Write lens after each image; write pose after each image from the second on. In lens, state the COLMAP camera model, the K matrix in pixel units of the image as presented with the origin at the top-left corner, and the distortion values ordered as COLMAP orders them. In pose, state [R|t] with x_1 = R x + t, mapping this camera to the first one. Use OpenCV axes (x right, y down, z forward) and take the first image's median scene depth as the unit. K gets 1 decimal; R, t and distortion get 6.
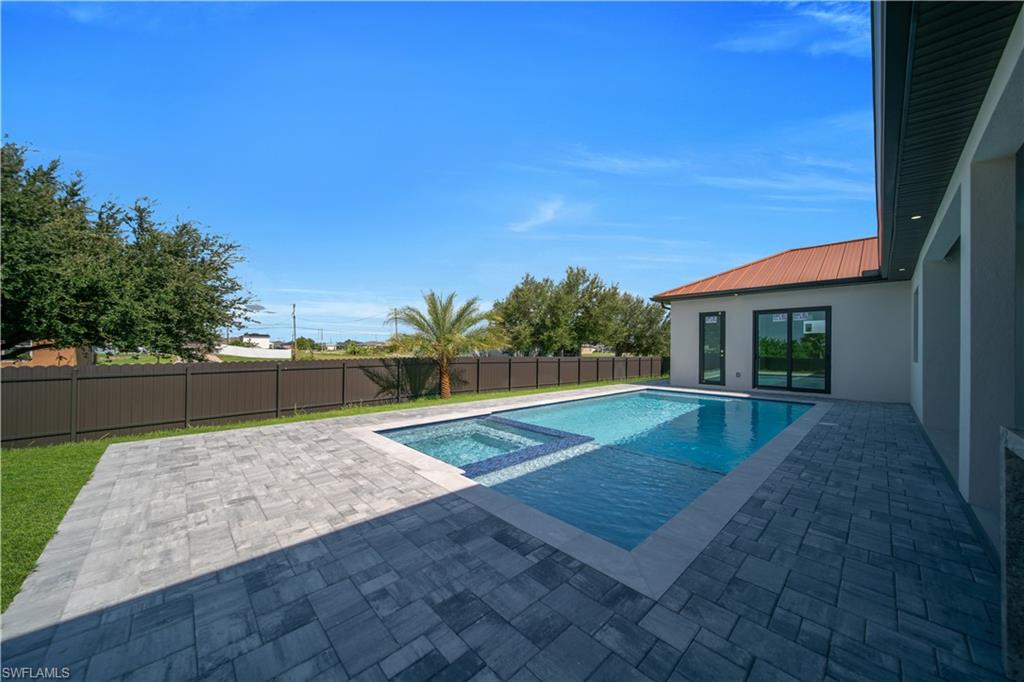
lens RADIAL K [[354.1, 0, 514.9], [0, 354.1, 346.8], [0, 0, 1]] dist [-0.000531, -0.000101]
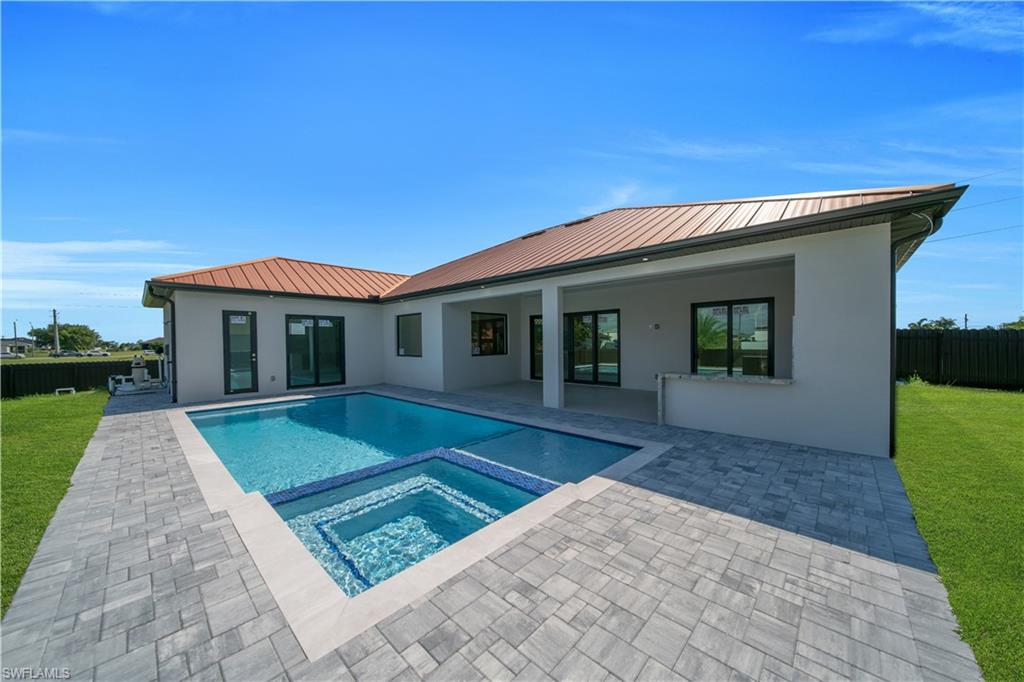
lens RADIAL K [[354.1, 0, 514.9], [0, 354.1, 346.8], [0, 0, 1]] dist [-0.000531, -0.000101]
pose [[-0.054723, -0.026479, 0.998150, -1.699585], [0.005751, 0.999623, 0.026834, -0.136207], [-0.998485, 0.007209, -0.054550, 1.714609]]
